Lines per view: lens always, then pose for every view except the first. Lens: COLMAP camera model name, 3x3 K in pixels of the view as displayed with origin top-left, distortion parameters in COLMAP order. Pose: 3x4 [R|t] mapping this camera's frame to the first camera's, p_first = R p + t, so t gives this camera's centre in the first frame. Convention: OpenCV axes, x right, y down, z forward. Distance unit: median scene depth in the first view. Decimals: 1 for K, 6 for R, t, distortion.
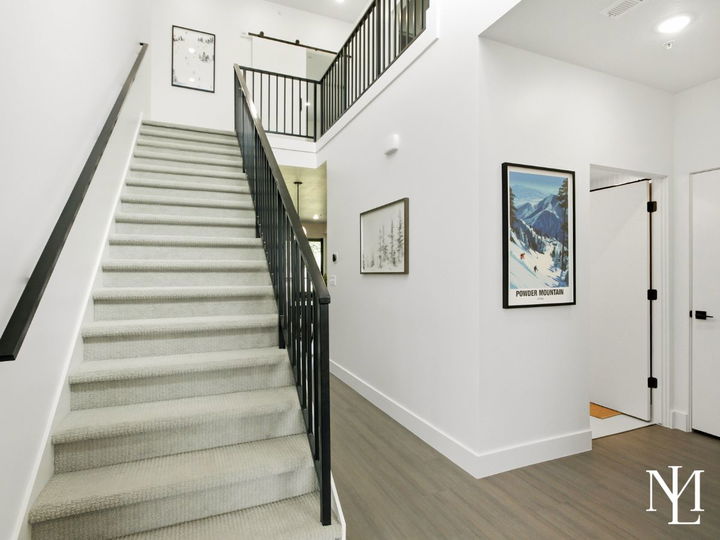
lens RADIAL K [[385.5, 0, 360.3], [0, 385.5, 267.7], [0, 0, 1]] dist [-0.003537, 0.000741]
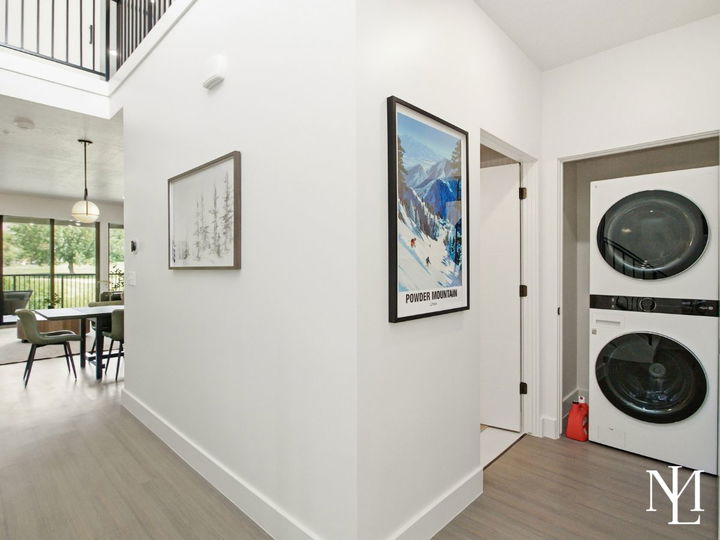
lens RADIAL K [[385.5, 0, 360.3], [0, 385.5, 267.7], [0, 0, 1]] dist [-0.003537, 0.000741]
pose [[0.918945, -0.003655, 0.394369, 0.066377], [-0.002376, 0.999888, 0.014803, 0.004103], [-0.394379, -0.014540, 0.918833, 0.394961]]
